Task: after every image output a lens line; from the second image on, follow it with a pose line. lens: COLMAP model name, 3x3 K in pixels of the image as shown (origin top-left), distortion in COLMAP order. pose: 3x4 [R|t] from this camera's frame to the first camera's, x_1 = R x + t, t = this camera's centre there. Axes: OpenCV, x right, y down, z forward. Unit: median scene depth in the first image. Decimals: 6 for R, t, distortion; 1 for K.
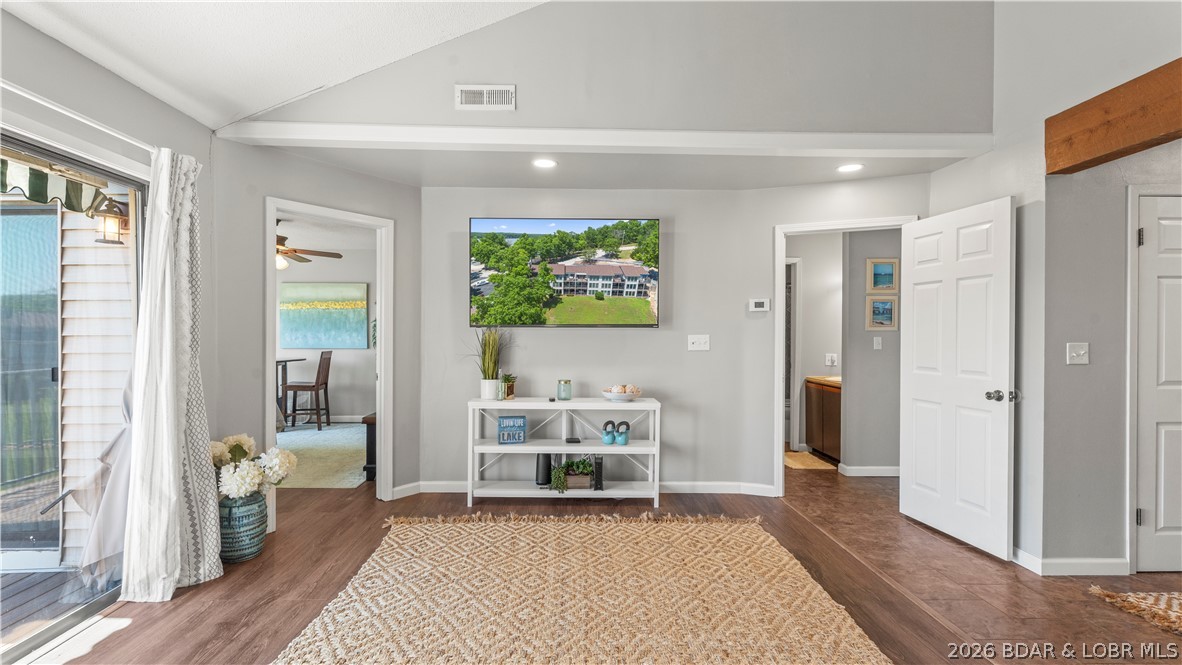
lens RADIAL K [[520.2, 0, 579.1], [0, 520.2, 370.0], [0, 0, 1]] dist [-0.001356, 0.000015]
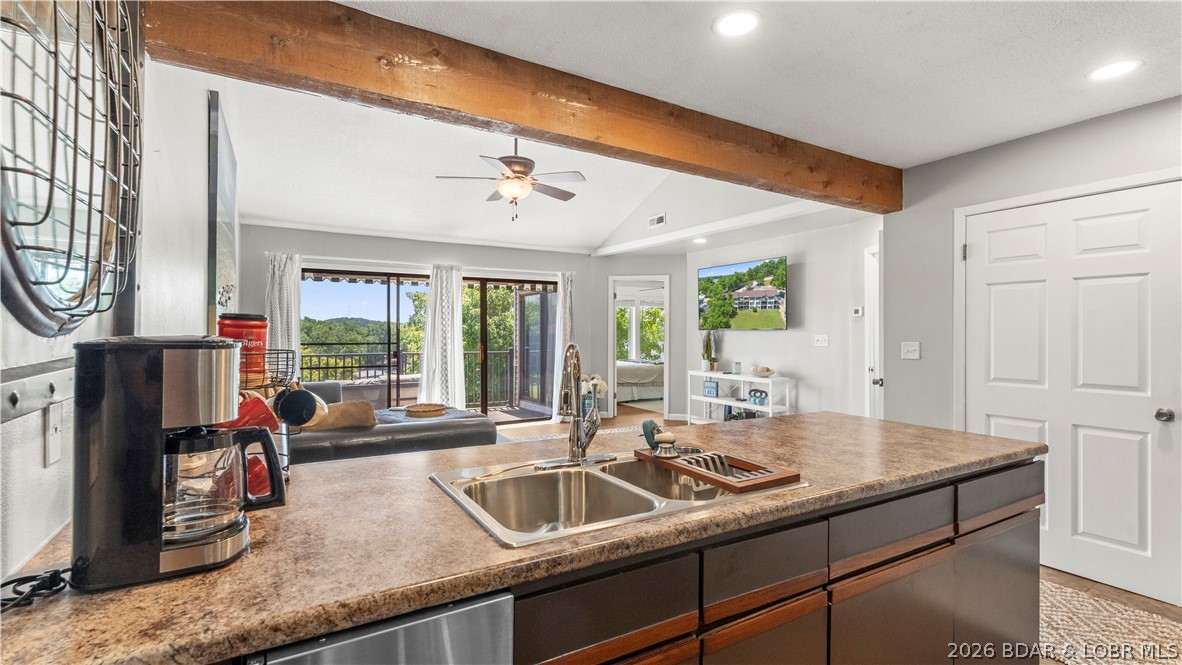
lens RADIAL K [[527.6, 0, 593.0], [0, 527.6, 333.0], [0, 0, 1]] dist [-0.001131, 0.000208]
pose [[0.494348, -0.002154, -0.869262, 1.200051], [-0.061271, 0.997423, -0.037316, 0.019234], [0.867102, 0.071707, 0.492942, -0.219689]]
